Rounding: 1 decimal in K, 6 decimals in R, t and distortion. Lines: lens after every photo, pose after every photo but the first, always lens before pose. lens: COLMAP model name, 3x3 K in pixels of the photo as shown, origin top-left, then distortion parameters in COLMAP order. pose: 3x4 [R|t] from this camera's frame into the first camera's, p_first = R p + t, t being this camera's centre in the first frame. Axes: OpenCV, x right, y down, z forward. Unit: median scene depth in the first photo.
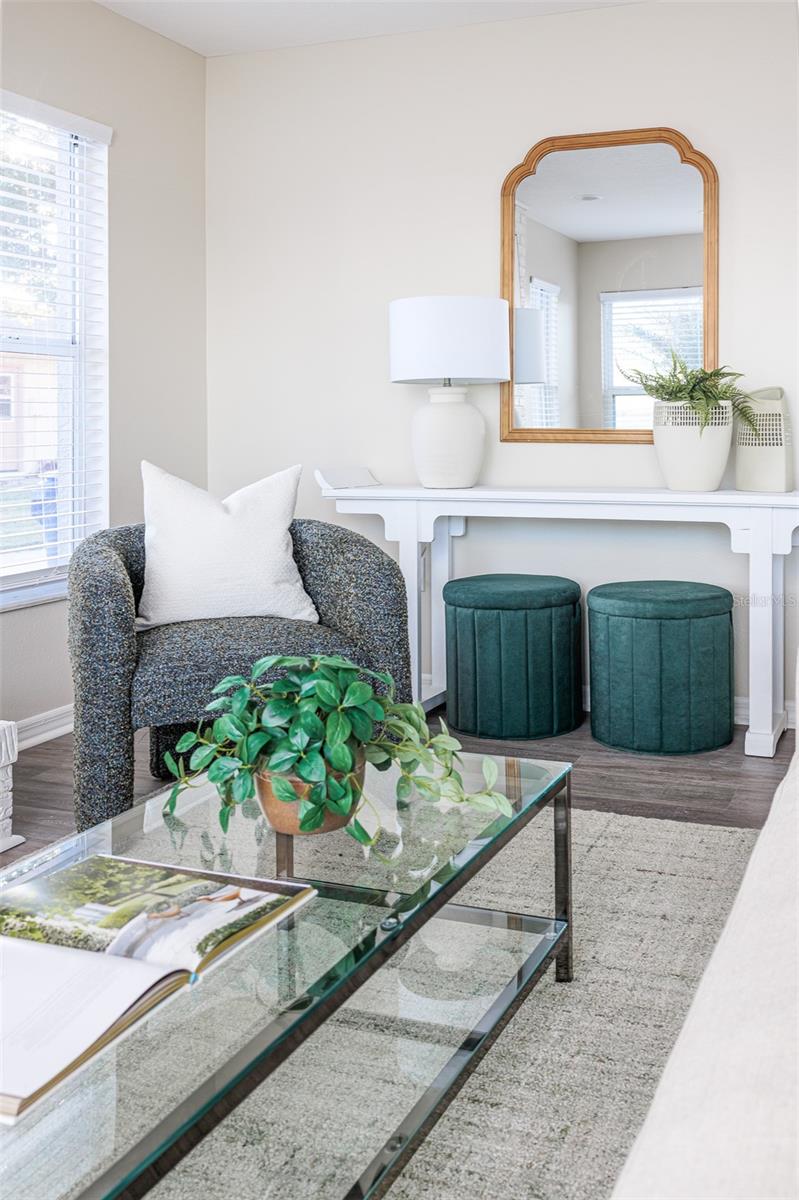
lens RADIAL K [[942.2, 0, 459.7], [0, 942.2, 484.2], [0, 0, 1]] dist [-0.001681, -0.000870]
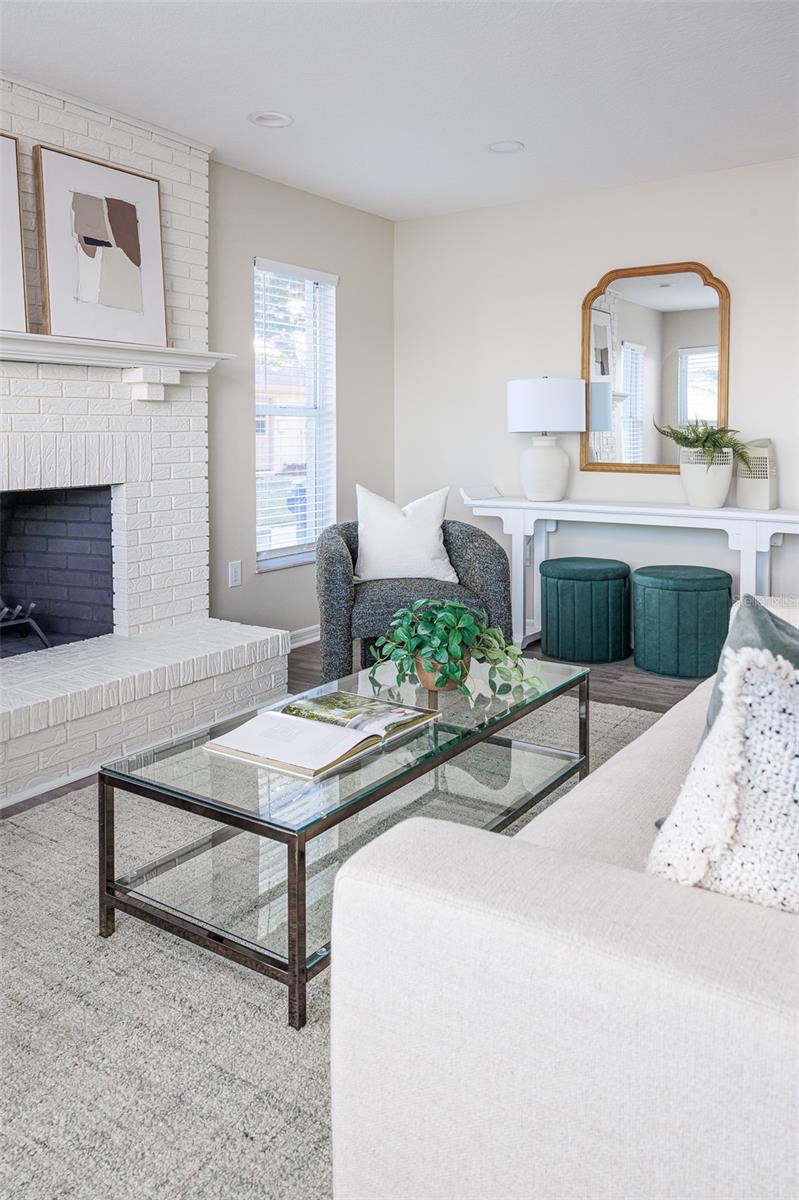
lens RADIAL K [[874.0, 0, 397.6], [0, 874.0, 598.3], [0, 0, 1]] dist [0.006189, 0.001150]
pose [[0.964421, 0.047374, -0.260090, 0.146612], [-0.004851, 0.986819, 0.161753, -0.074164], [0.264325, -0.154737, 0.951940, -0.488201]]
